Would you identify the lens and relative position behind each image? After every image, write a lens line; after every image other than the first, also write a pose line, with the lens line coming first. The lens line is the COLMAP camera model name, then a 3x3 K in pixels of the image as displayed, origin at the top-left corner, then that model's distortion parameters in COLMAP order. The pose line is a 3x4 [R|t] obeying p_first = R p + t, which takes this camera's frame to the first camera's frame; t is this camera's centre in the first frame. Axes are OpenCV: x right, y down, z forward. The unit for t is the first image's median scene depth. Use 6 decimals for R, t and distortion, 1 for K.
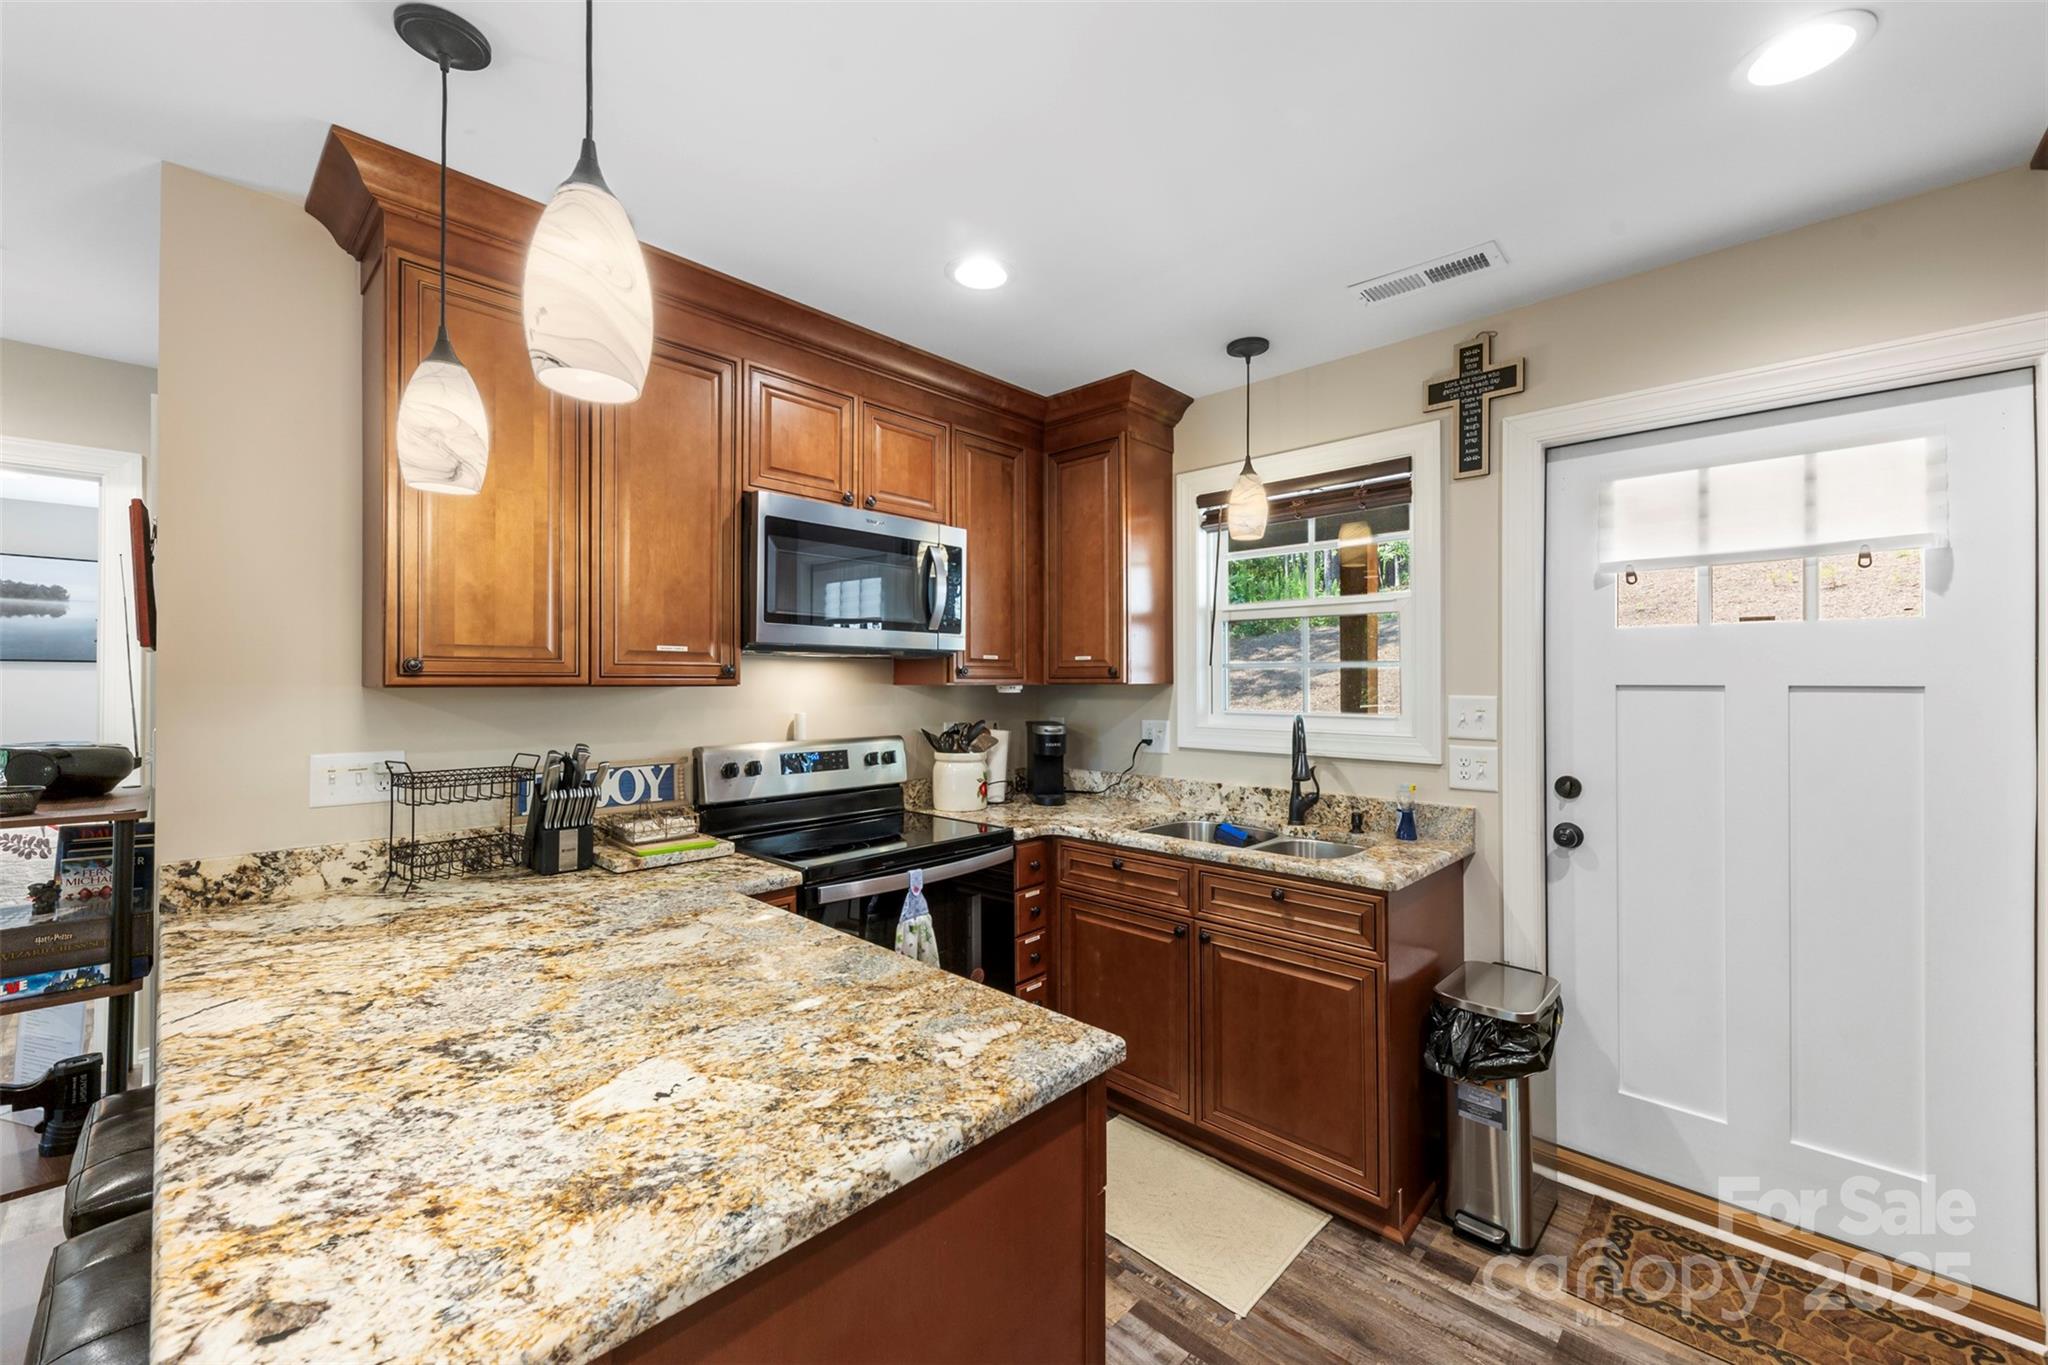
lens RADIAL K [[799.9, 0, 1039.3], [0, 799.9, 668.0], [0, 0, 1]] dist [0.015313, -0.000020]
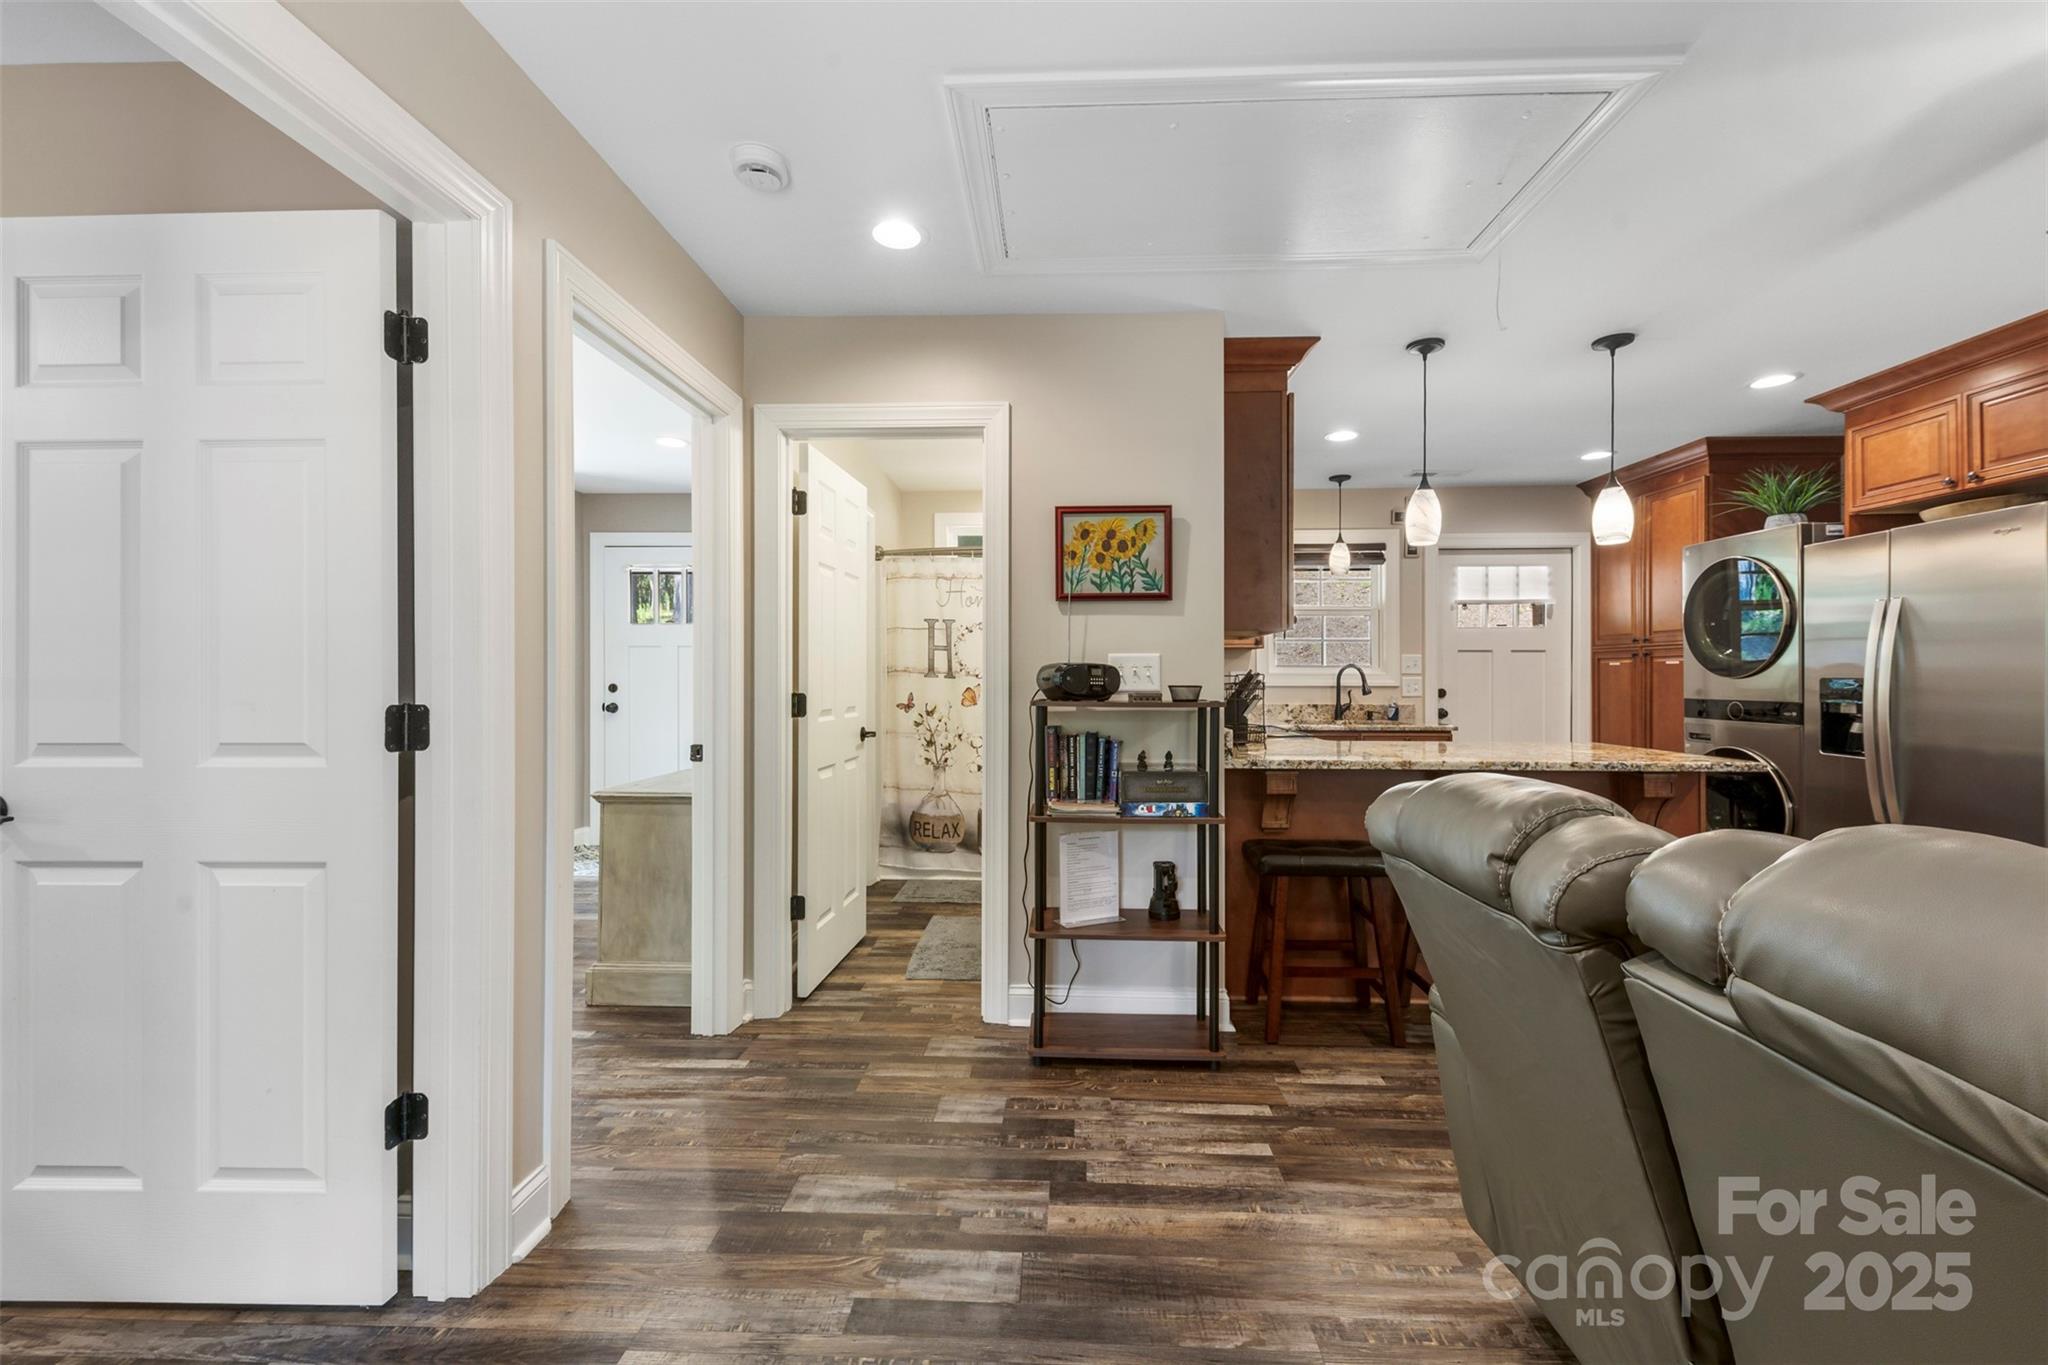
lens RADIAL K [[784.8, 0, 1025.4], [0, 784.8, 672.2], [0, 0, 1]] dist [0.000568, -0.003186]
pose [[0.769578, -0.000402, 0.638552, -1.954769], [-0.011803, 0.999820, 0.014854, 0.072391], [-0.638443, -0.018968, 0.769435, -0.001389]]
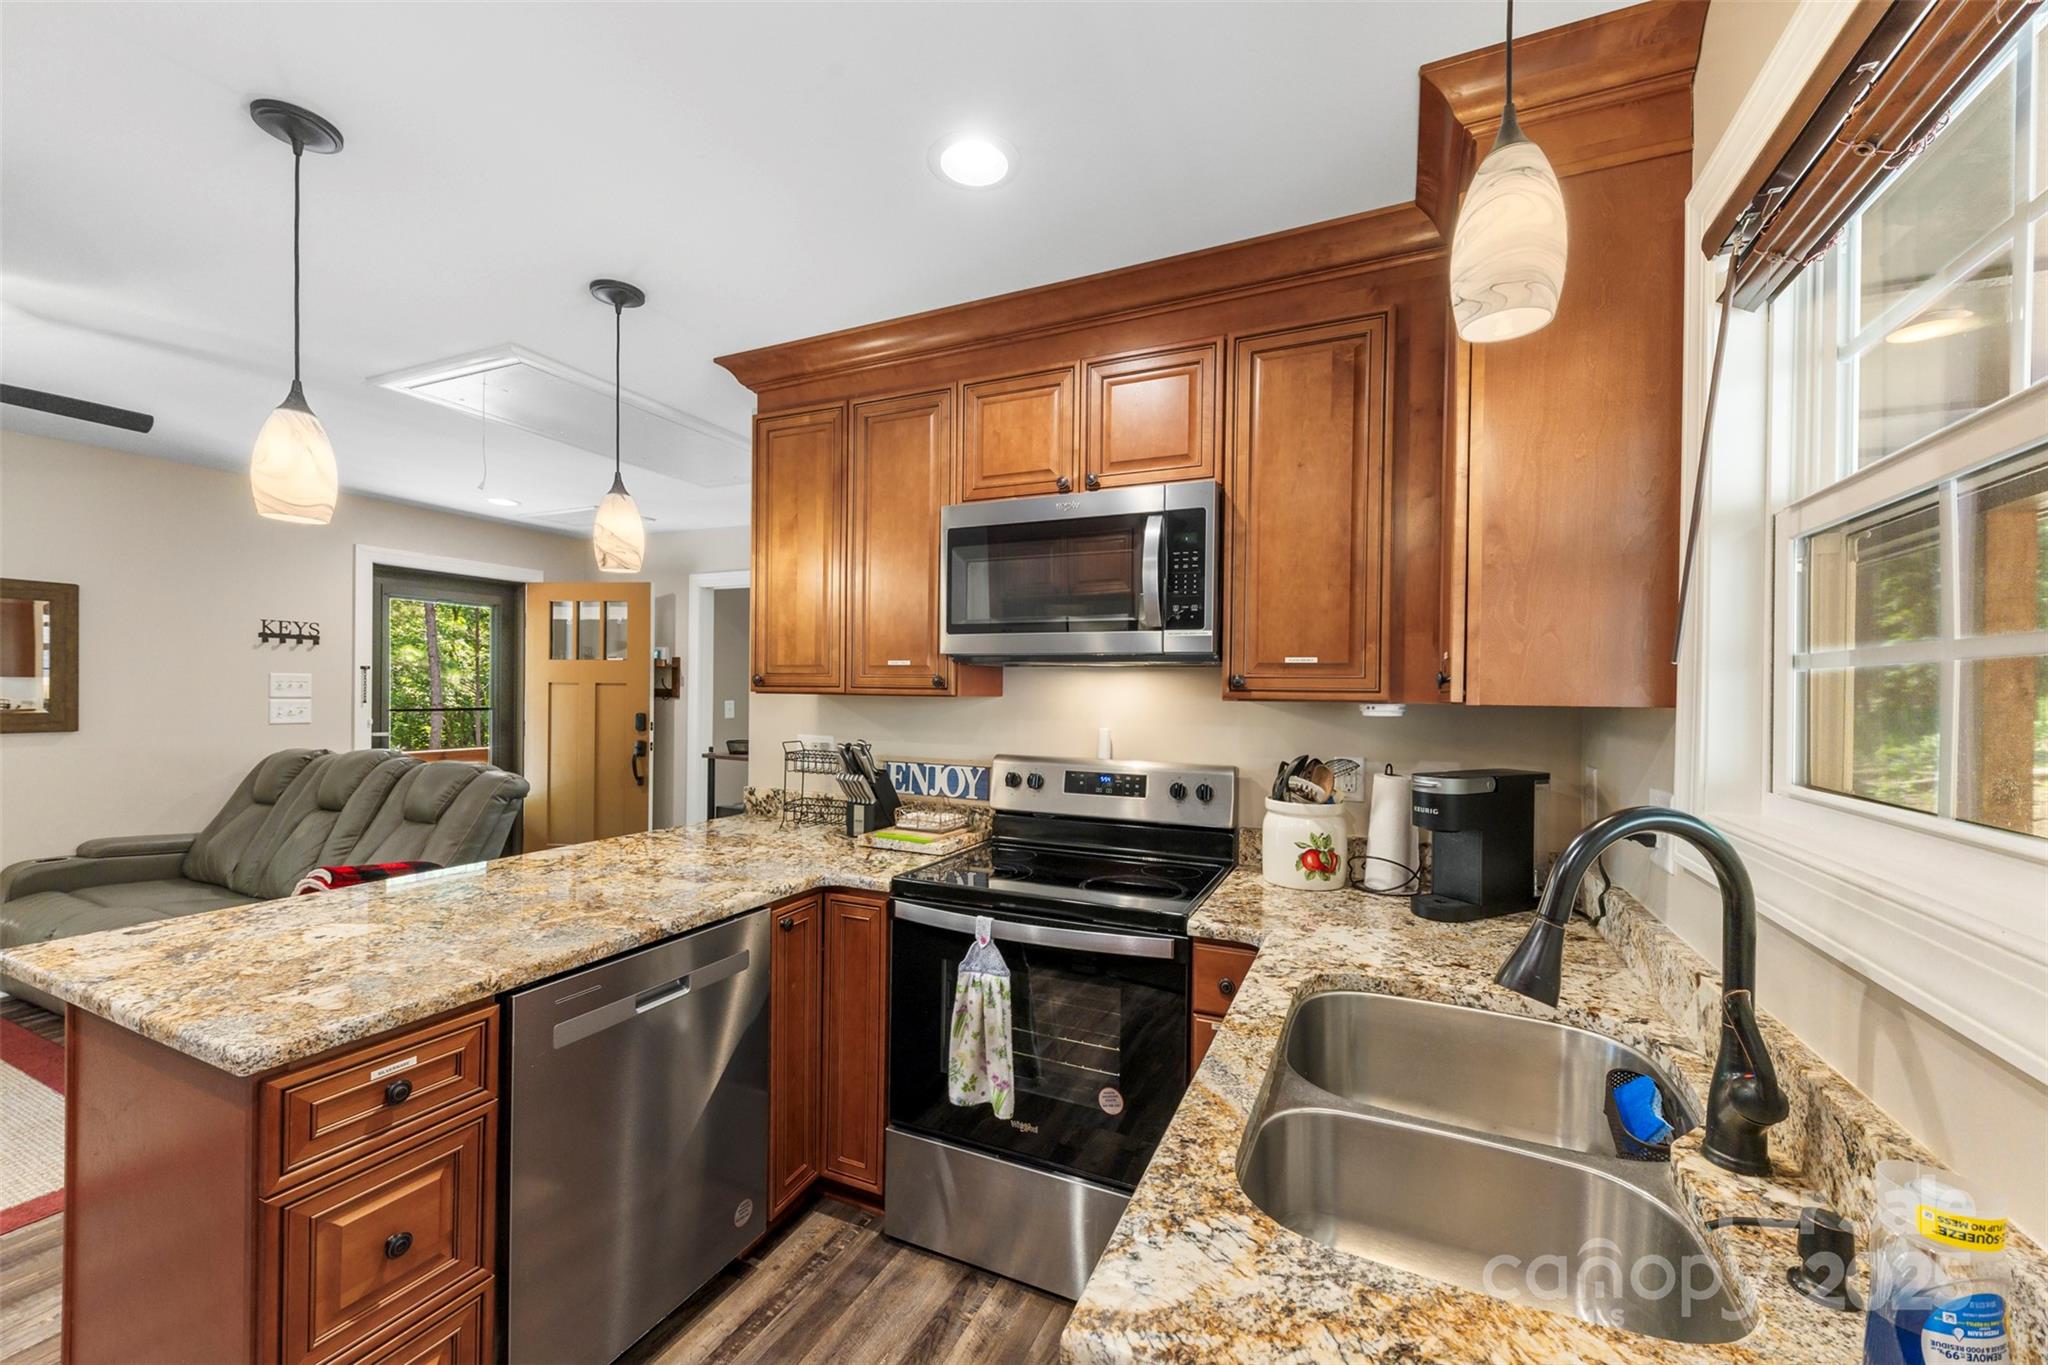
lens RADIAL K [[788.4, 0, 1034.9], [0, 788.4, 703.5], [0, 0, 1]] dist [0.001710, -0.000069]
pose [[0.325055, 0.019065, -0.945503, 0.716696], [0.005131, 0.999746, 0.021923, 0.010647], [0.945681, -0.011978, 0.324875, 0.872612]]
